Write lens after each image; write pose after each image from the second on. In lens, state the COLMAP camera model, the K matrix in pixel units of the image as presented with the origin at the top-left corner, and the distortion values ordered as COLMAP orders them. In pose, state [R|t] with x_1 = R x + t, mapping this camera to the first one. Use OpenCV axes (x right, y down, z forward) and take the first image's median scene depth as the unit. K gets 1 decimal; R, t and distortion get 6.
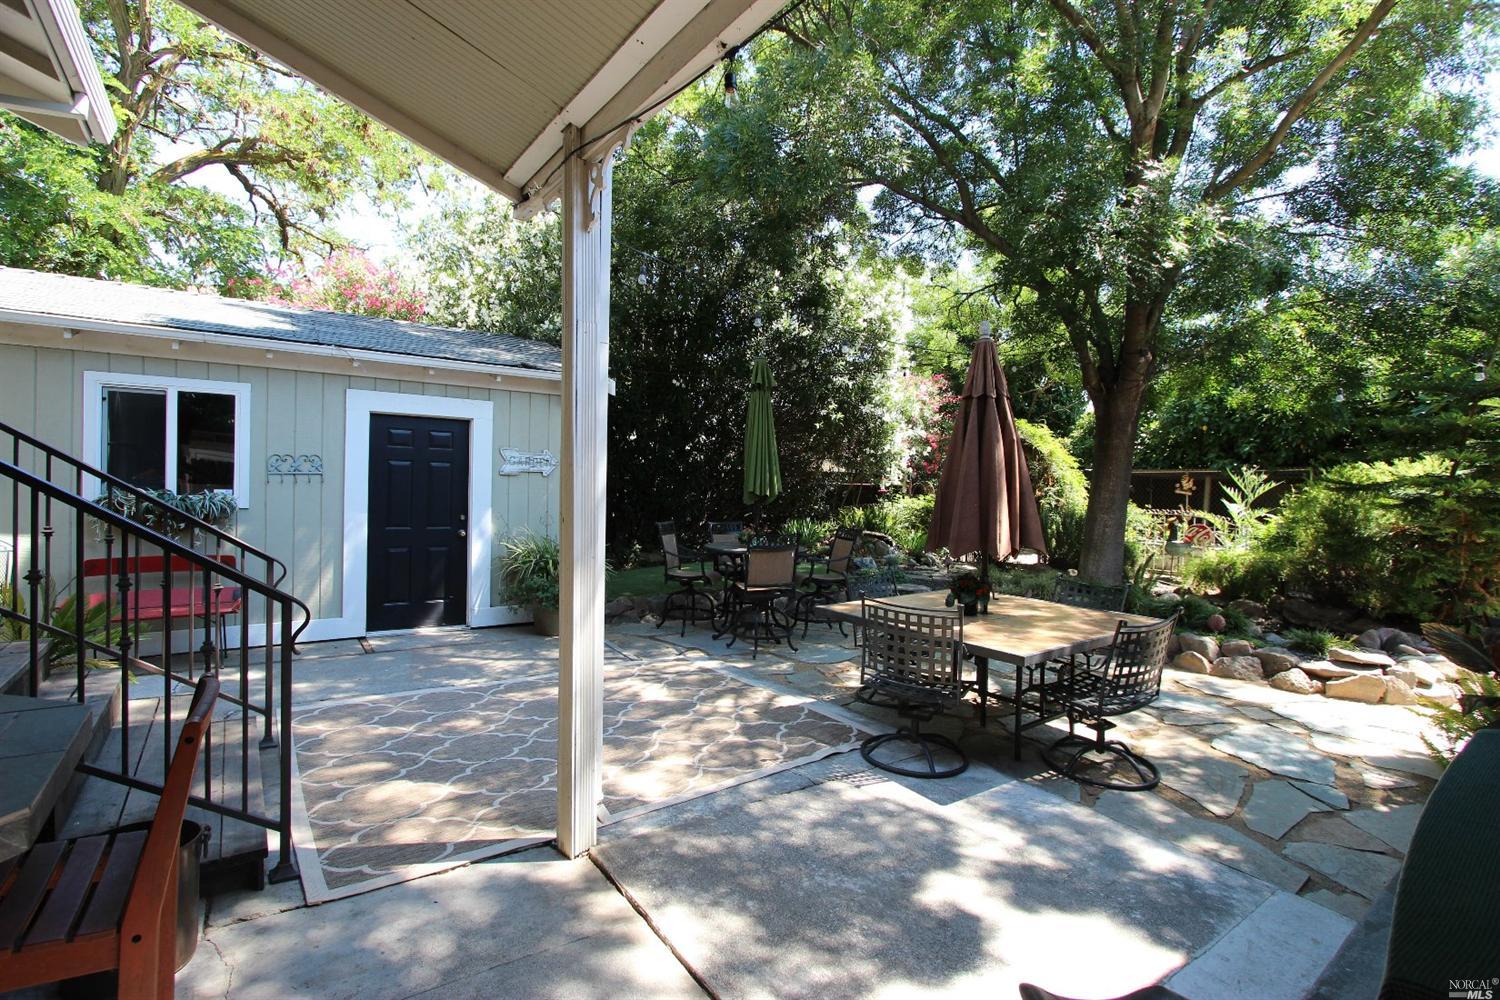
lens RADIAL K [[689.7, 0, 738.5], [0, 689.7, 489.4], [0, 0, 1]] dist [-0.014501, 0.000227]
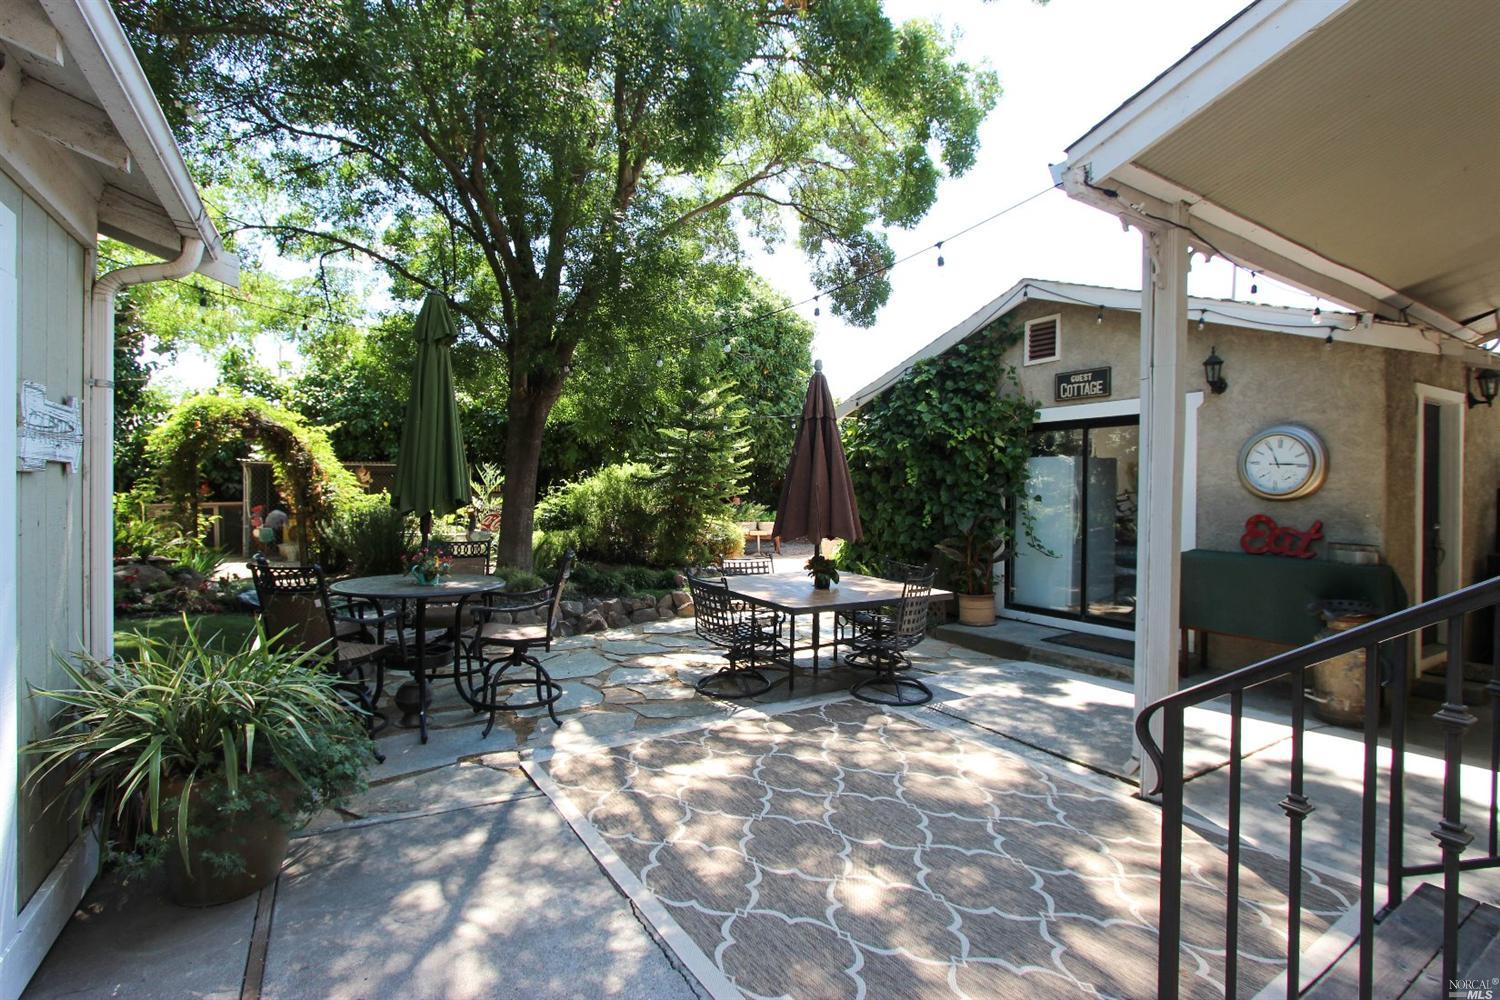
lens RADIAL K [[703.7, 0, 744.5], [0, 703.7, 496.5], [0, 0, 1]] dist [-0.004994, -0.000320]
pose [[0.070712, -0.032013, 0.996983, -1.524931], [-0.001652, 0.999480, 0.032210, -0.054344], [-0.997495, -0.003924, 0.070622, 1.565984]]
